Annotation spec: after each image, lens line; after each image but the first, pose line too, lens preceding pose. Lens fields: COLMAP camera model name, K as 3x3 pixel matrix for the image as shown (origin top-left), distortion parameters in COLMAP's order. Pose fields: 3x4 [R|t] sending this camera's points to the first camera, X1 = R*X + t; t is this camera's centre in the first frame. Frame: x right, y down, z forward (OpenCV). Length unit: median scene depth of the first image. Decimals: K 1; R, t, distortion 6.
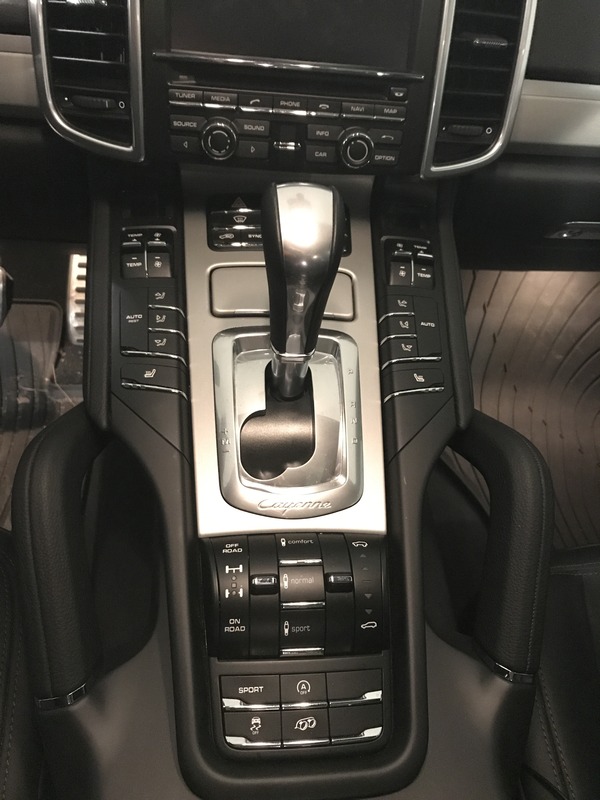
lens RADIAL K [[658.0, 0, 300.0], [0, 658.0, 400.0], [0, 0, 1]] dist [0.000302, -0.000138]
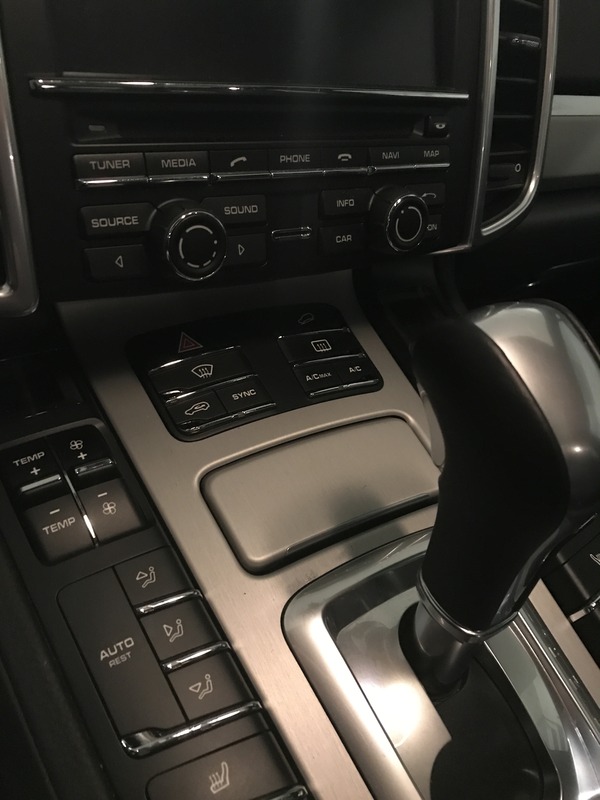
lens RADIAL K [[658.0, 0, 300.0], [0, 658.0, 400.0], [0, 0, 1]] dist [0.000302, -0.000138]
pose [[0.880111, -0.252343, 0.402154, -0.277694], [0.280811, 0.959683, -0.012371, -0.246757], [-0.382819, 0.123818, 0.915488, 0.515926]]
